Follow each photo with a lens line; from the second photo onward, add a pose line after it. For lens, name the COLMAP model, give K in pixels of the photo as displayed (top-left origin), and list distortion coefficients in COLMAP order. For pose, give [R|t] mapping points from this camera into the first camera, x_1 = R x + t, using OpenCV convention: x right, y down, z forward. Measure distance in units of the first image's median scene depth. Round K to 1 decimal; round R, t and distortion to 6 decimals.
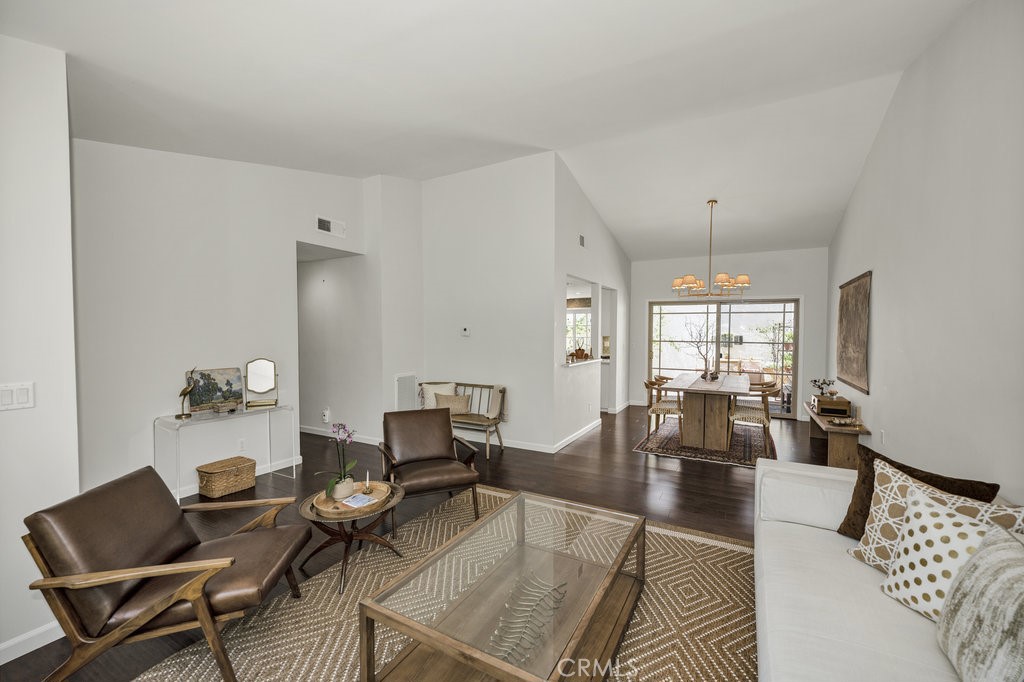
lens RADIAL K [[418.3, 0, 513.8], [0, 418.3, 345.5], [0, 0, 1]] dist [-0.000795, -0.000065]
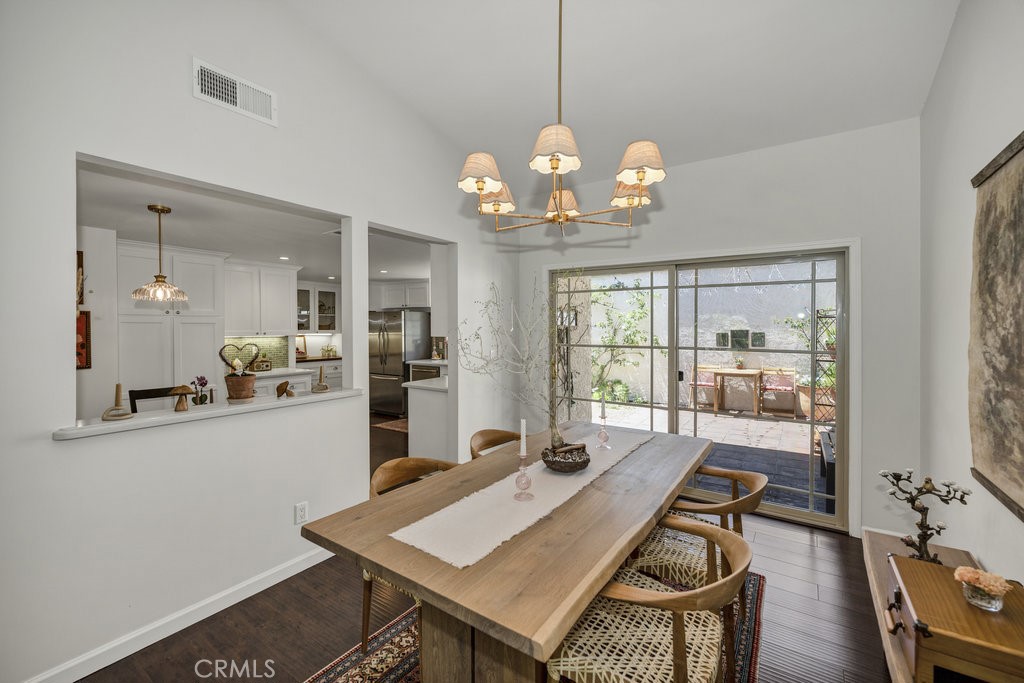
lens RADIAL K [[423.1, 0, 513.2], [0, 423.1, 330.9], [0, 0, 1]] dist [-0.000990, 0.000034]
pose [[0.995157, -0.002626, -0.098260, 0.373893], [0.000053, 0.999657, -0.026179, -0.016113], [0.098296, 0.026047, 0.994816, 0.524716]]
